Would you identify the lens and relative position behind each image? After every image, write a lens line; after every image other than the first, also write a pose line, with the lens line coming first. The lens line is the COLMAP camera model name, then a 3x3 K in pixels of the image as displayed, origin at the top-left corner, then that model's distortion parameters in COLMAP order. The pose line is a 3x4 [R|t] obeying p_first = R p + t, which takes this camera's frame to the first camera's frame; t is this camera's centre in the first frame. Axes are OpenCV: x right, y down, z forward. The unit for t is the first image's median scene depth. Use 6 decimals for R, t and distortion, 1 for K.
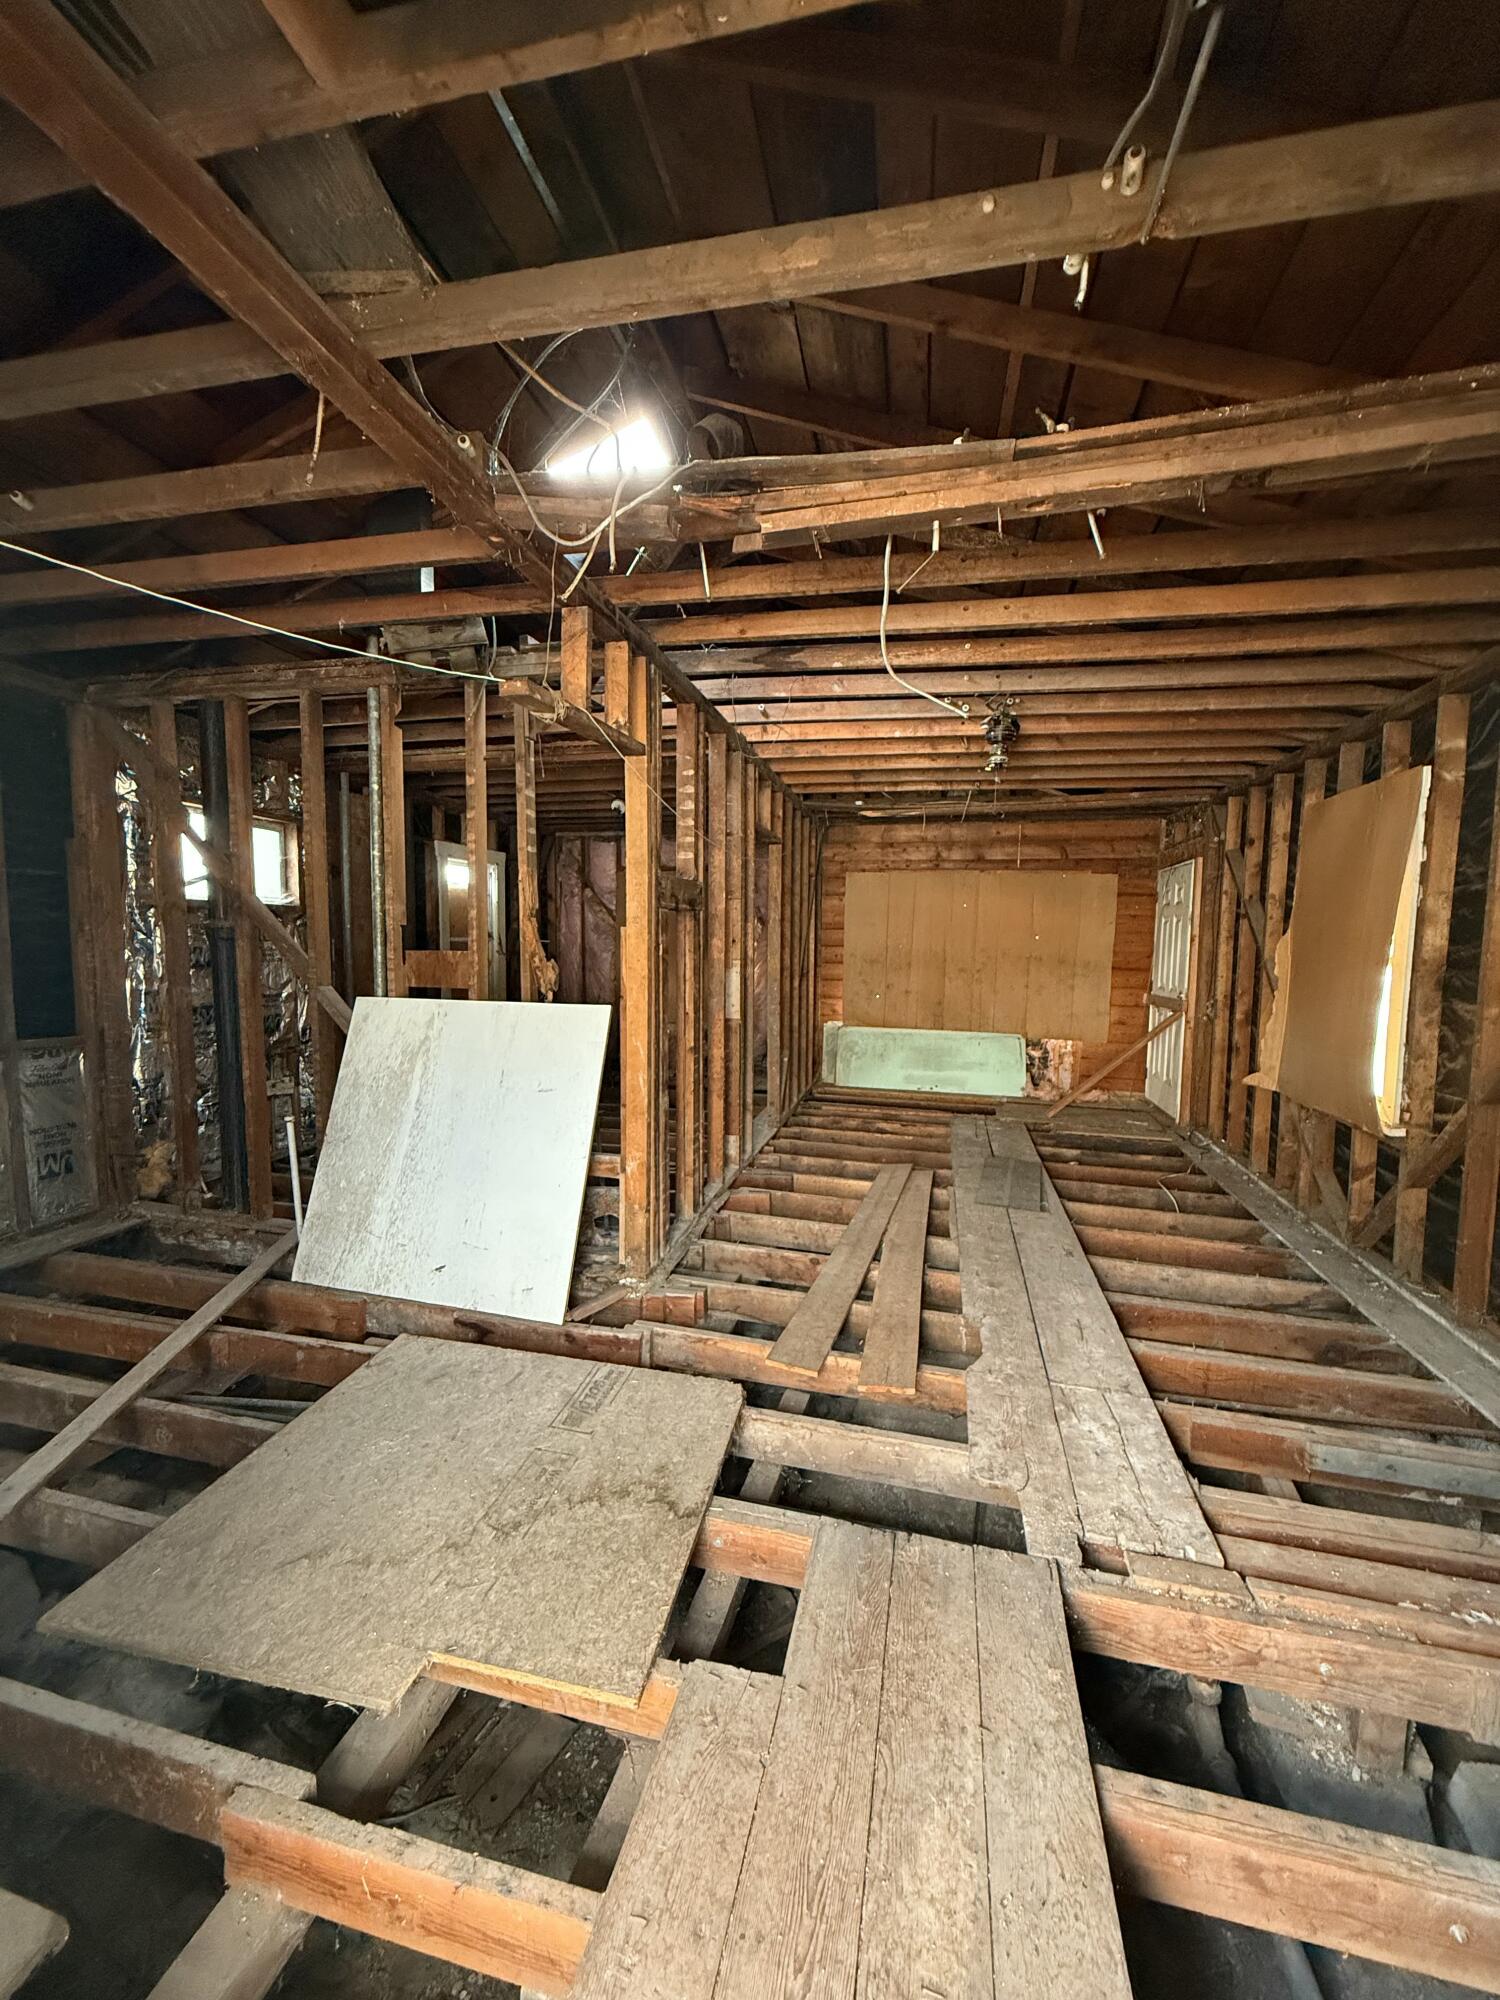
lens RADIAL K [[800.0, 0, 754.5], [0, 800.0, 1003.9], [0, 0, 1]] dist [0.001030, -0.000113]
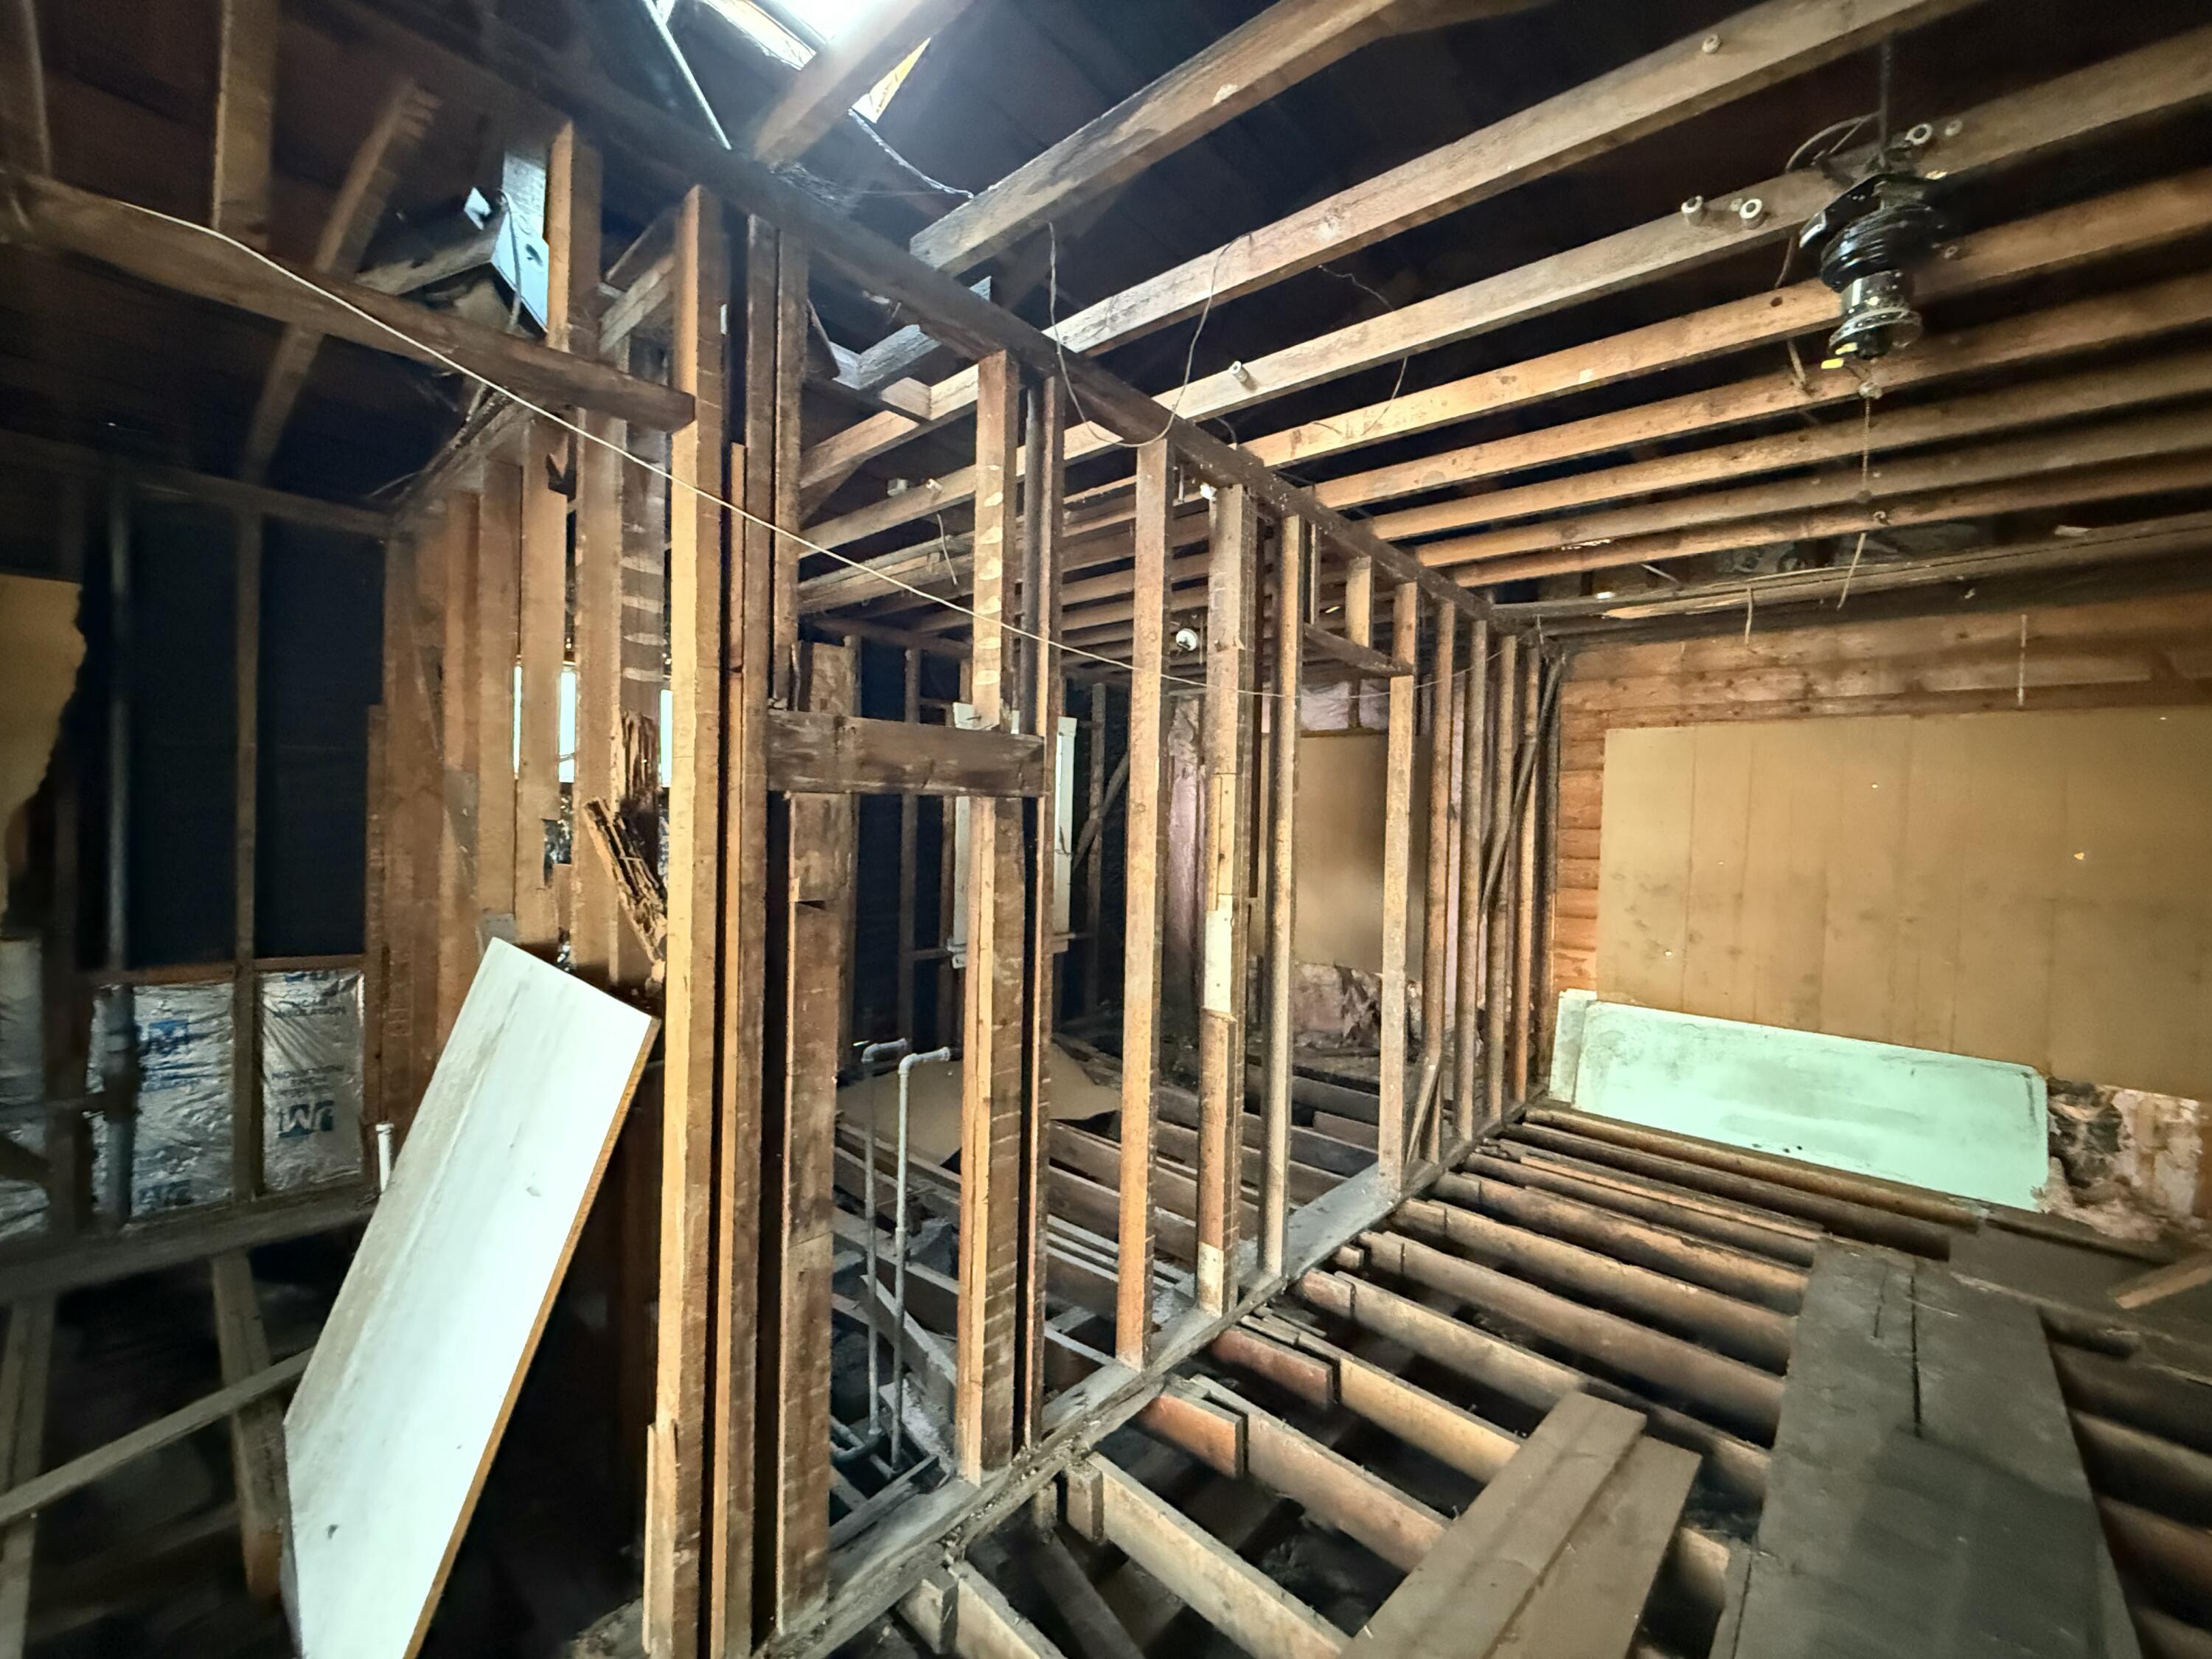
lens RADIAL K [[885.8, 0, 1109.2], [0, 885.8, 828.1], [0, 0, 1]] dist [-0.001681, 0.000637]
pose [[0.876988, 0.017942, -0.480177, 0.112355], [-0.056315, 0.996254, -0.065626, -0.034863], [0.477201, 0.084595, 0.874713, 0.299141]]
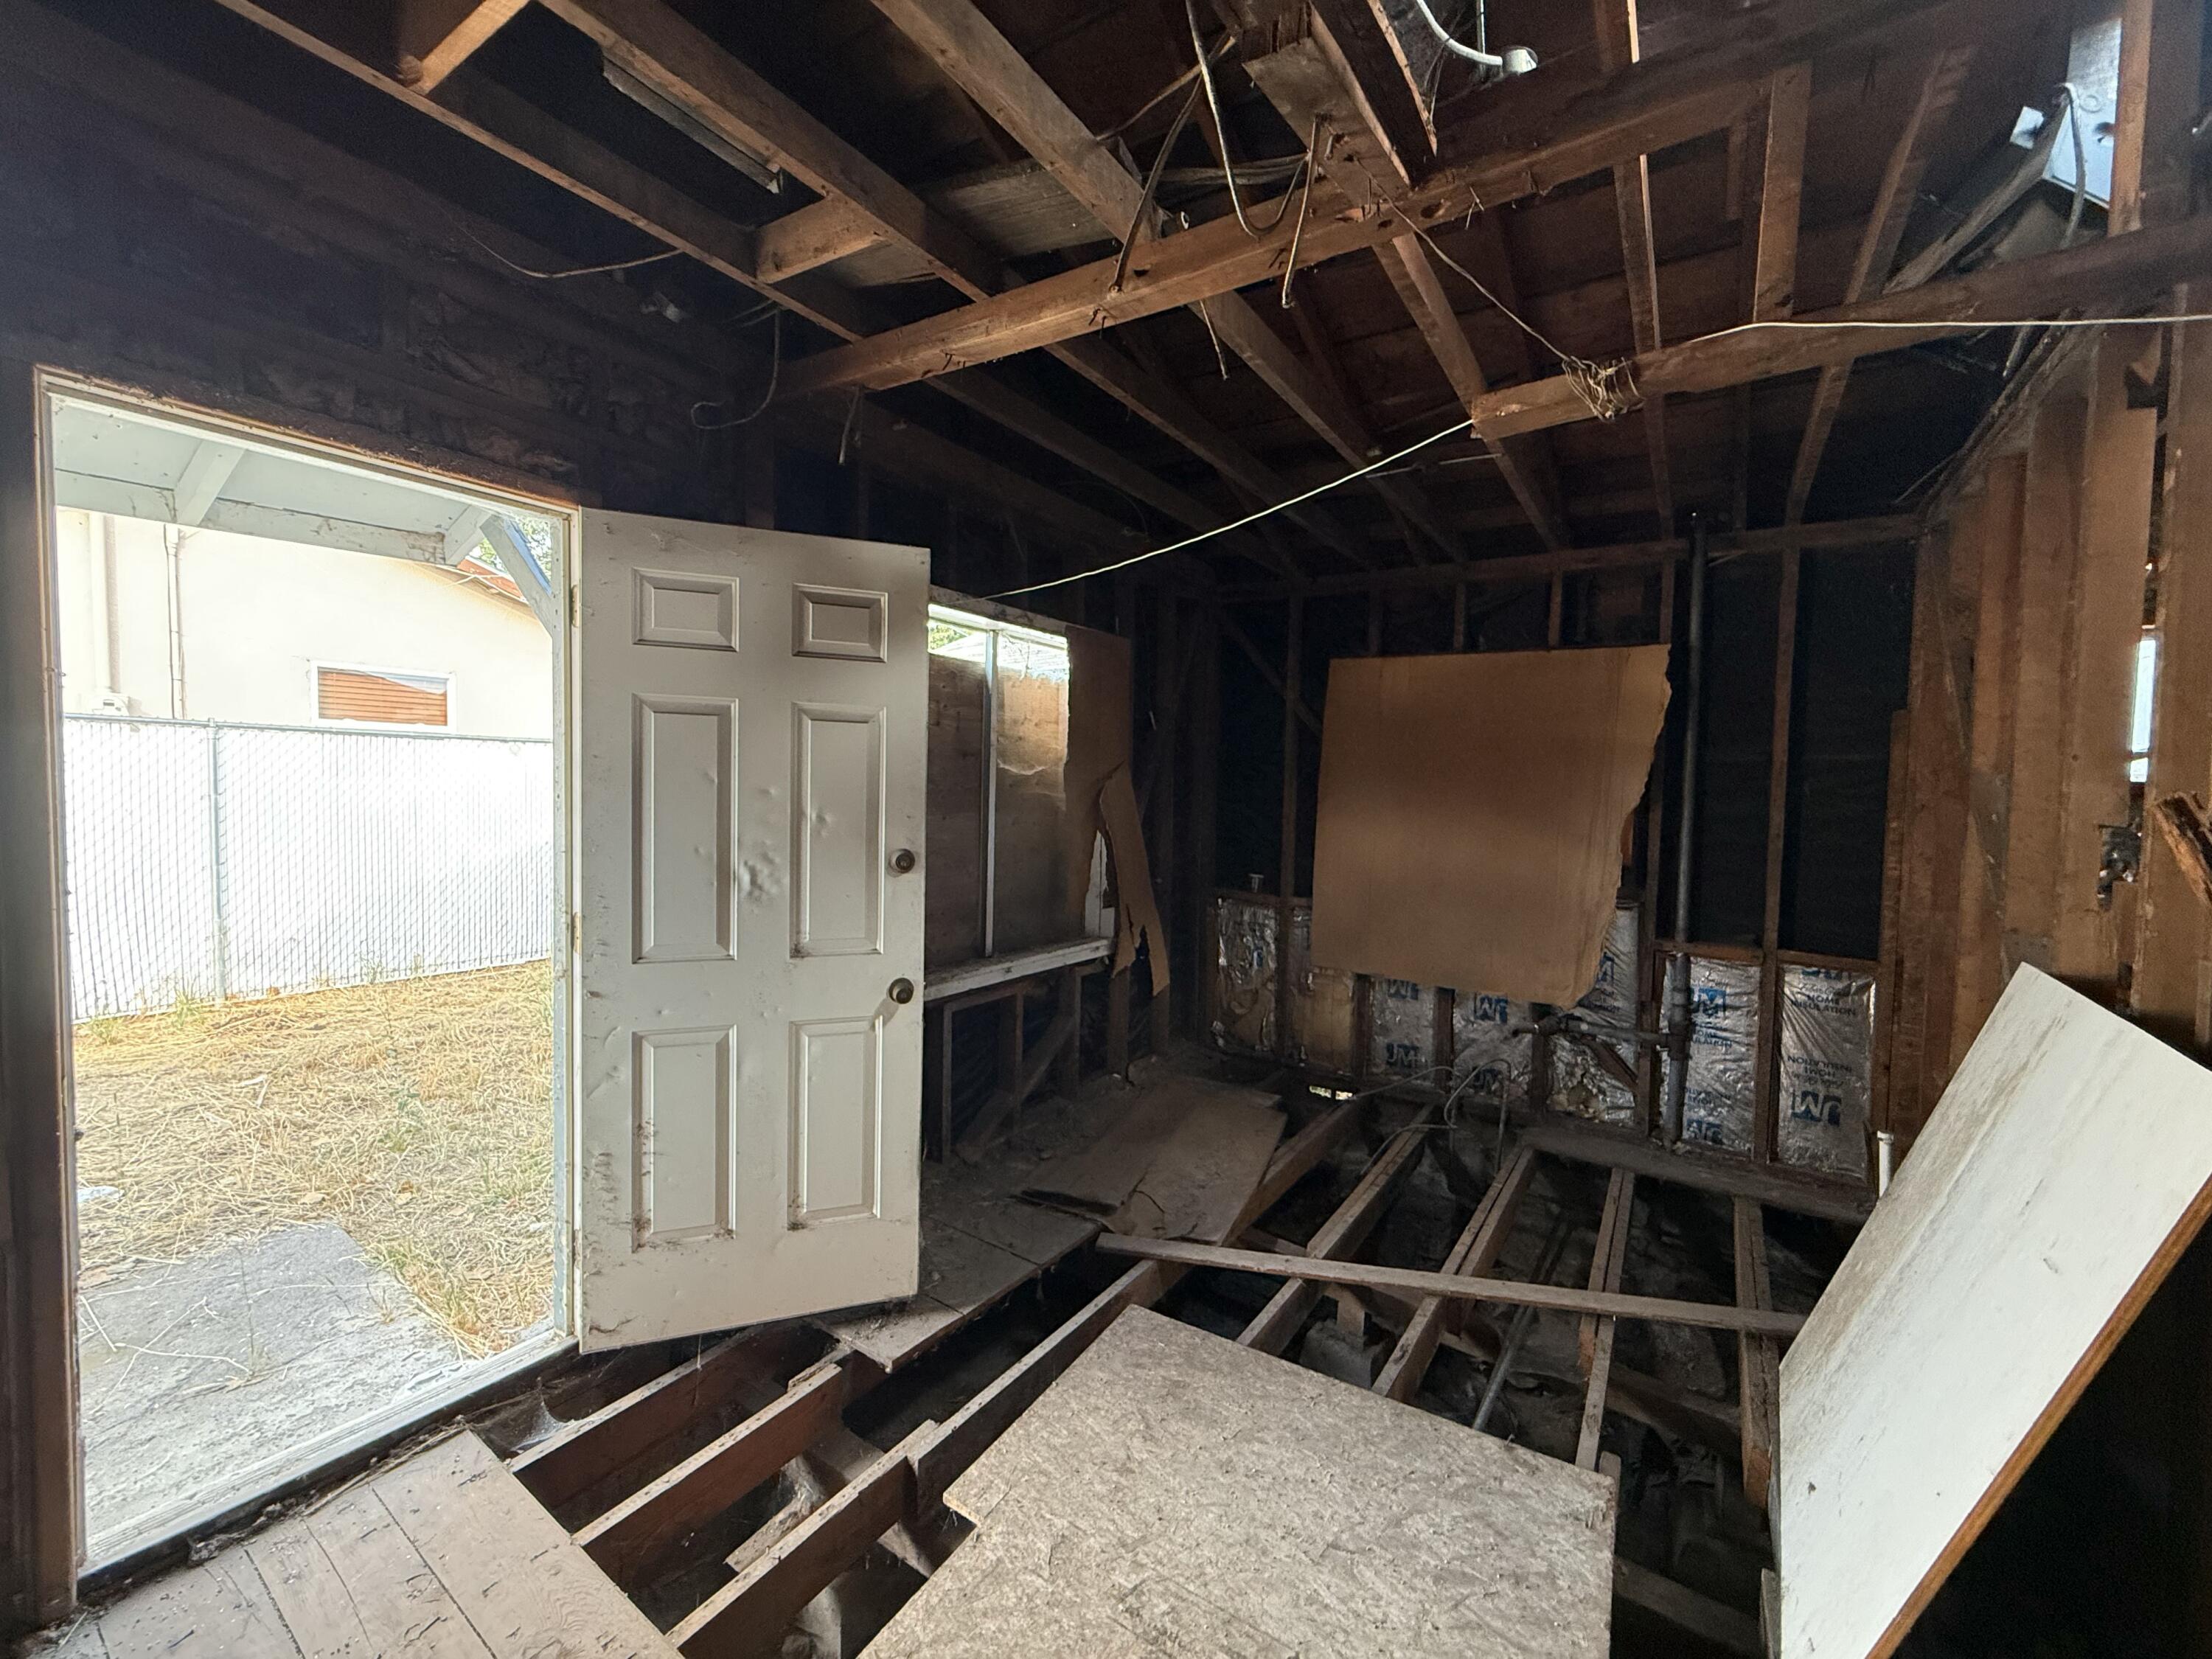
lens RADIAL K [[884.8, 0, 1104.1], [0, 884.8, 838.0], [0, 0, 1]] dist [0.001030, -0.000113]
pose [[-0.353959, 0.025184, -0.934922, 0.123392], [-0.102233, 0.992605, 0.065443, -0.031146], [0.929657, 0.118744, -0.348767, 0.301467]]
